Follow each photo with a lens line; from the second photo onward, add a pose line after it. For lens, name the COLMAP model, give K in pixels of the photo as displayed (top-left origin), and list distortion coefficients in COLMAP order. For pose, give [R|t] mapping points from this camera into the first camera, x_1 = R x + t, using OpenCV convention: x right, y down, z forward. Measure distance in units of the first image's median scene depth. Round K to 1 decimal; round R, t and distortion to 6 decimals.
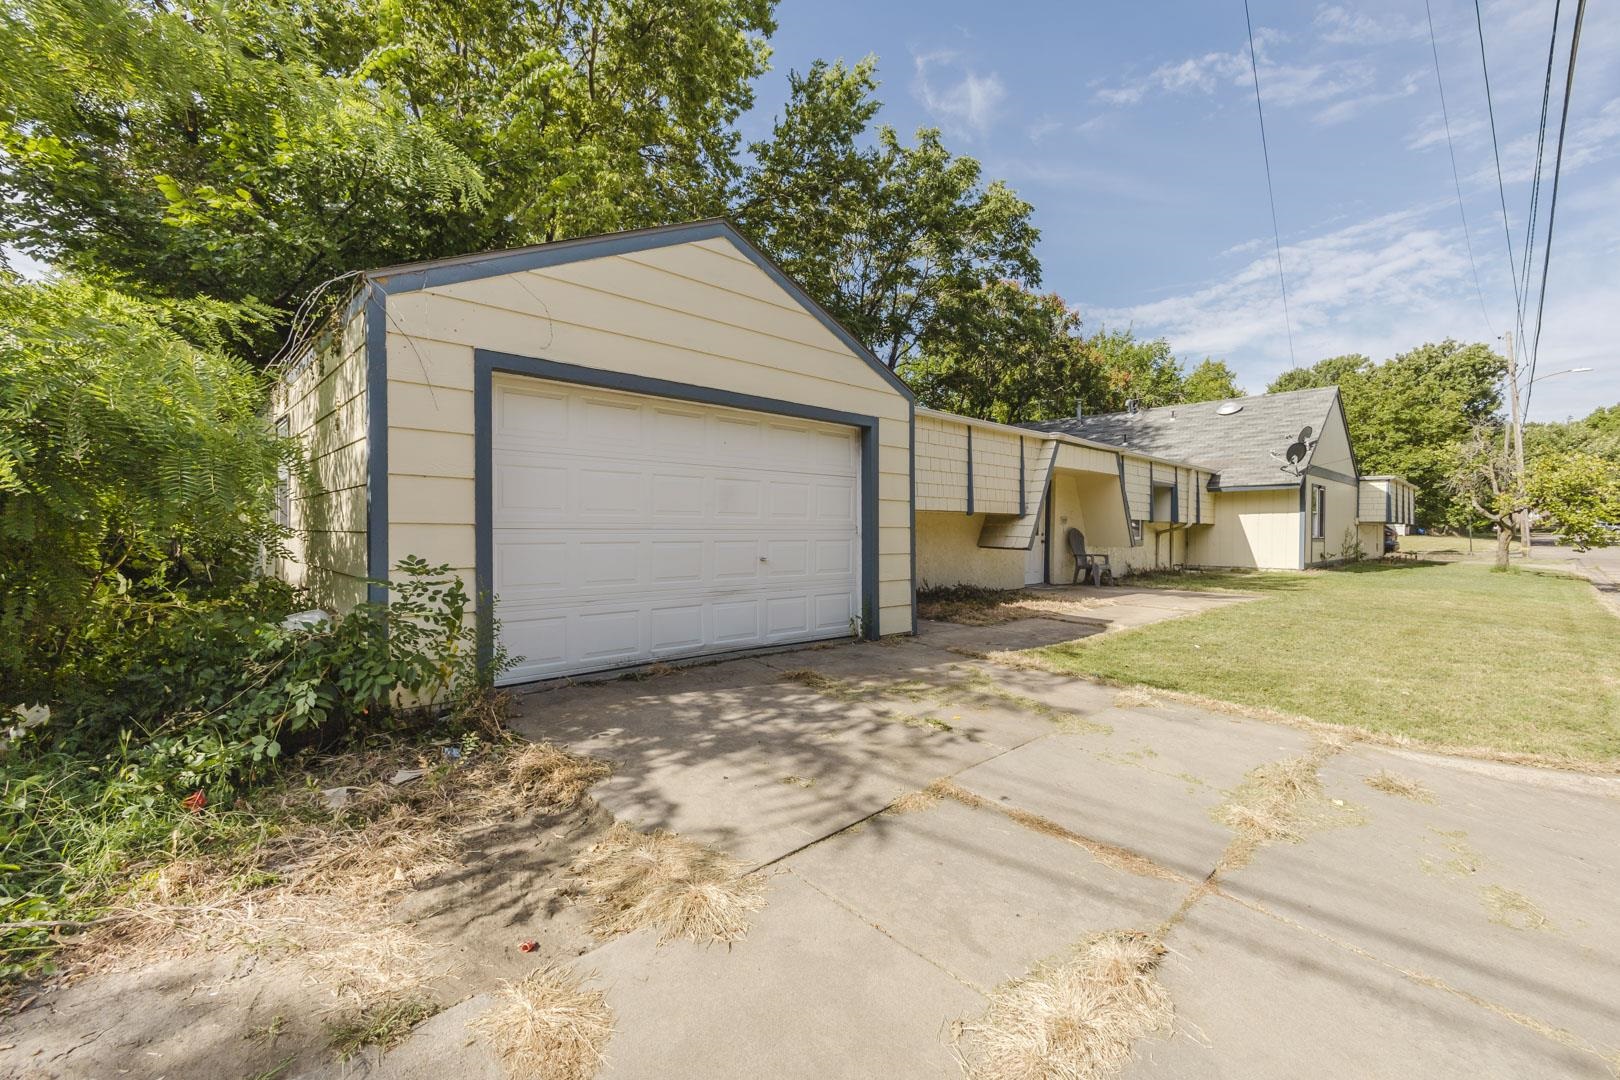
lens RADIAL K [[702.6, 0, 810.0], [0, 702.6, 540.0], [0, 0, 1]] dist [0.081411, 0.000032]
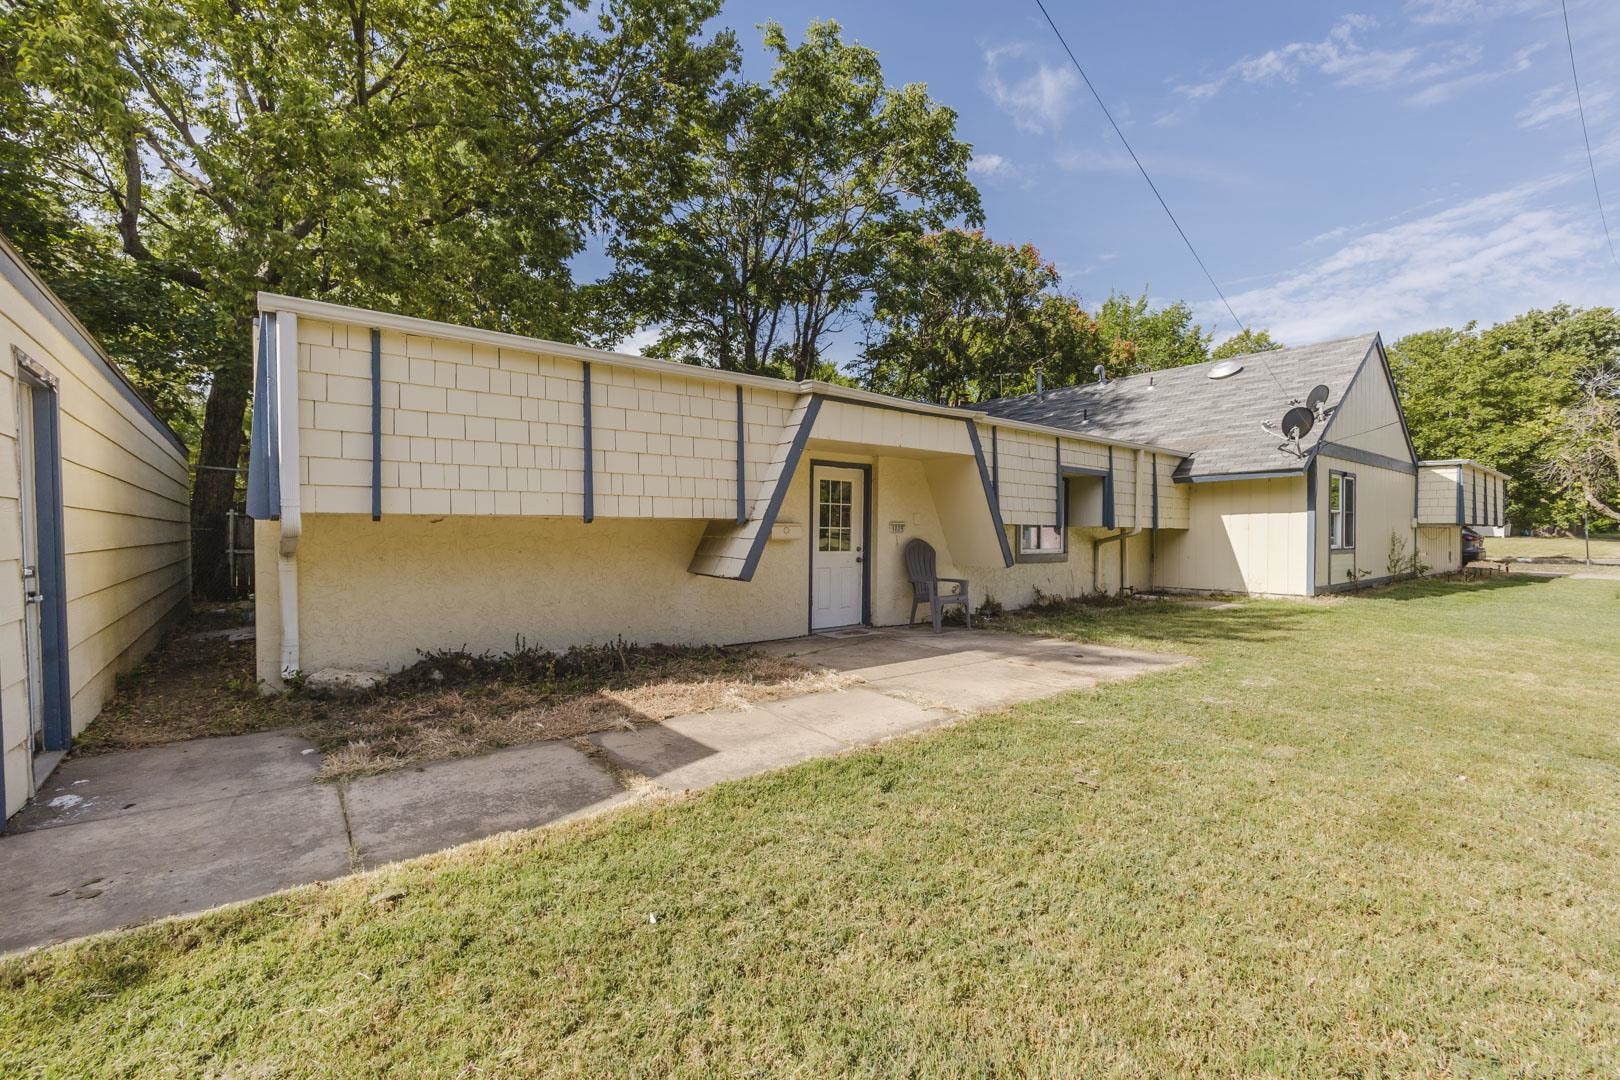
lens RADIAL K [[684.1, 0, 810.0], [0, 684.1, 540.0], [0, 0, 1]] dist [0.043058, 0.003661]
pose [[0.994802, -0.003854, -0.101759, 0.220339], [0.003782, 0.999992, -0.000900, -0.010154], [0.101762, 0.000510, 0.994809, 0.242253]]
